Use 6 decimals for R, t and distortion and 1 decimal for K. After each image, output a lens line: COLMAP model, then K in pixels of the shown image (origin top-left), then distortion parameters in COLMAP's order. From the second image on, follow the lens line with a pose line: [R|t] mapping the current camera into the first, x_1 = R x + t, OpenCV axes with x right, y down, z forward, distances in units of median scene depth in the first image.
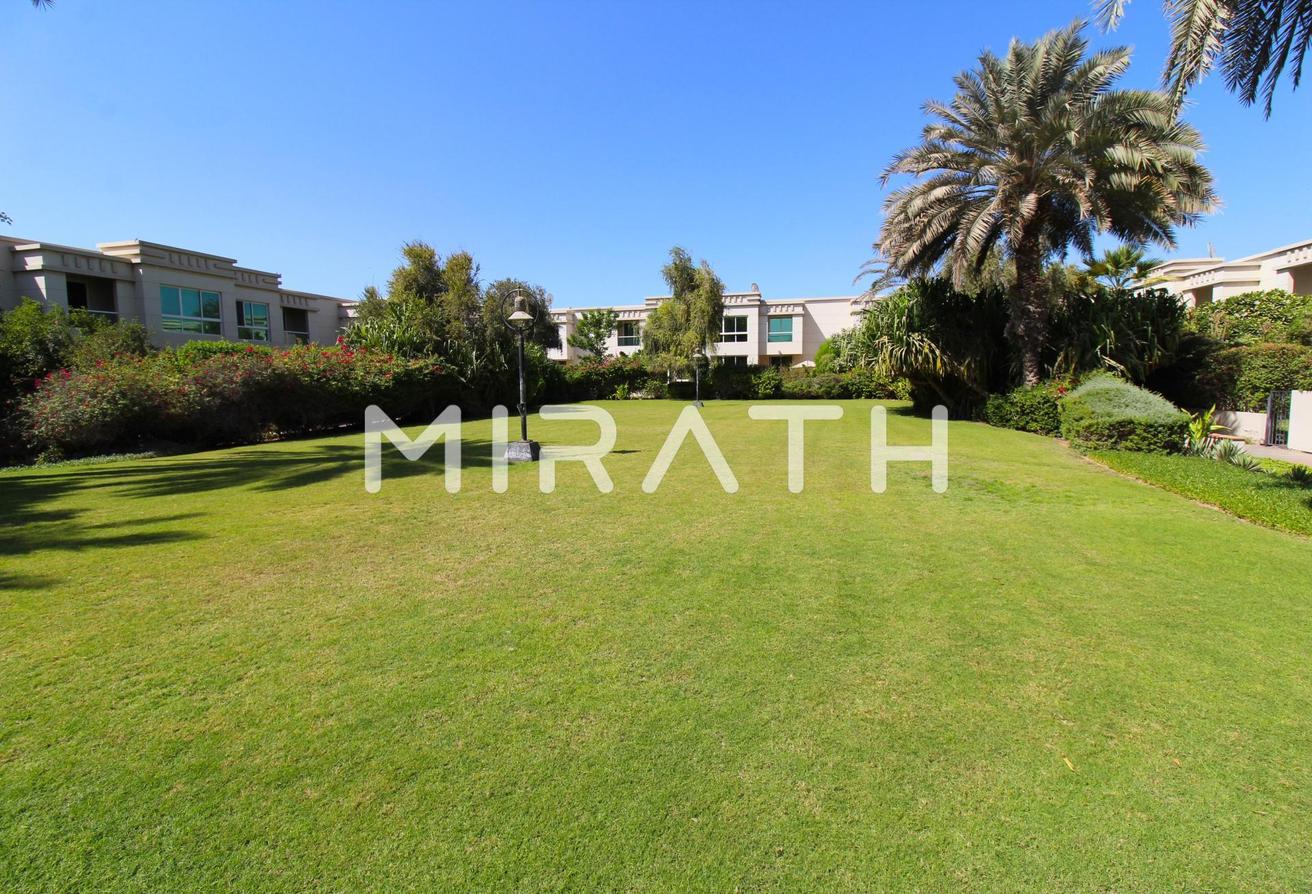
lens RADIAL K [[610.5, 0, 656.0], [0, 610.5, 447.0], [0, 0, 1]] dist [-0.026996, -0.000522]
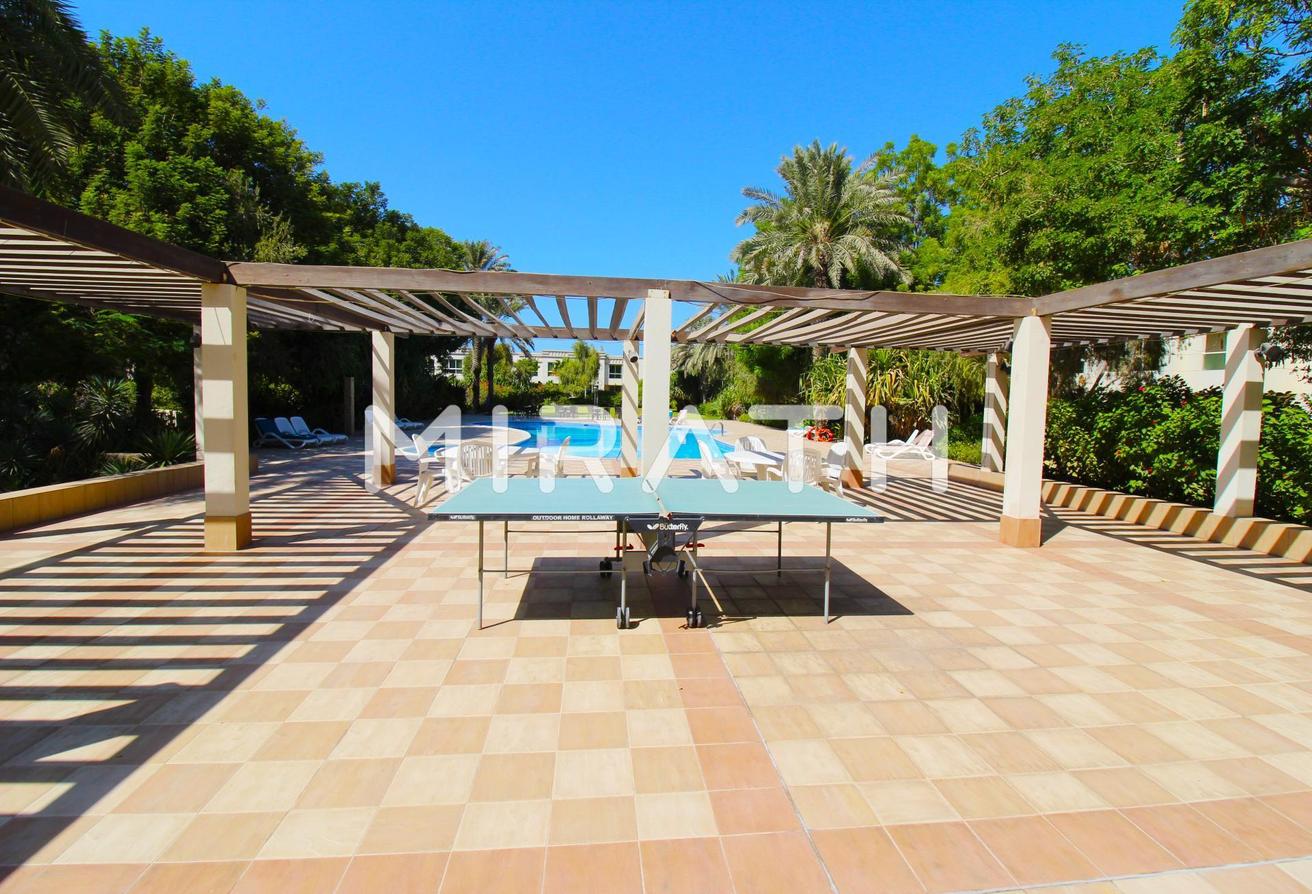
lens RADIAL K [[610.5, 0, 656.0], [0, 610.5, 447.0], [0, 0, 1]] dist [-0.026996, -0.000522]
pose [[0.941423, 0.009342, 0.337099, -0.420453], [-0.000553, 0.999658, -0.026161, 0.120259], [-0.337228, 0.024443, 0.941106, -1.097624]]
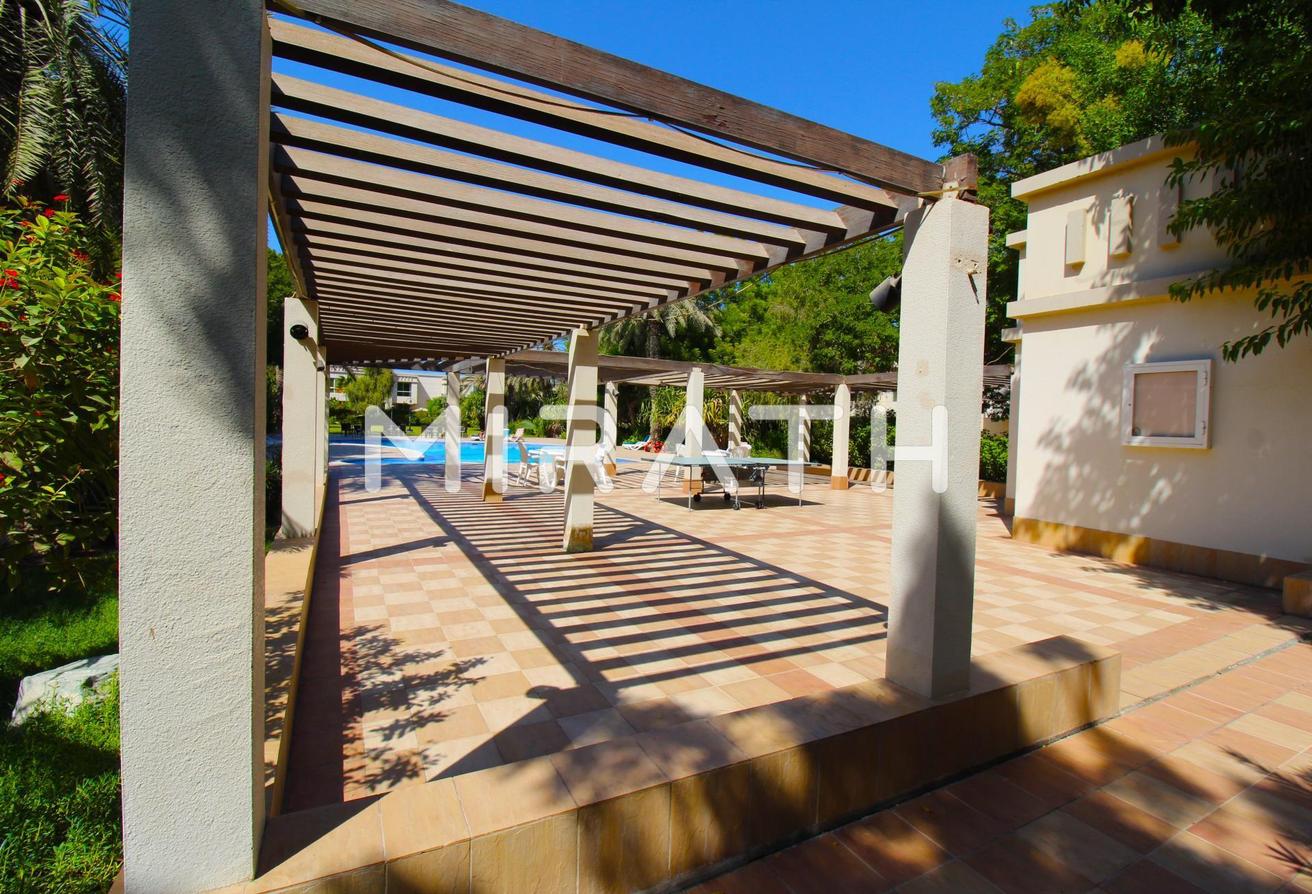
lens RADIAL K [[610.5, 0, 656.0], [0, 610.5, 447.0], [0, 0, 1]] dist [-0.026996, -0.000522]
pose [[0.753126, 0.014975, 0.657706, -0.573087], [0.027090, 0.998187, -0.053747, 0.133180], [-0.657319, 0.058296, 0.751354, -1.167651]]
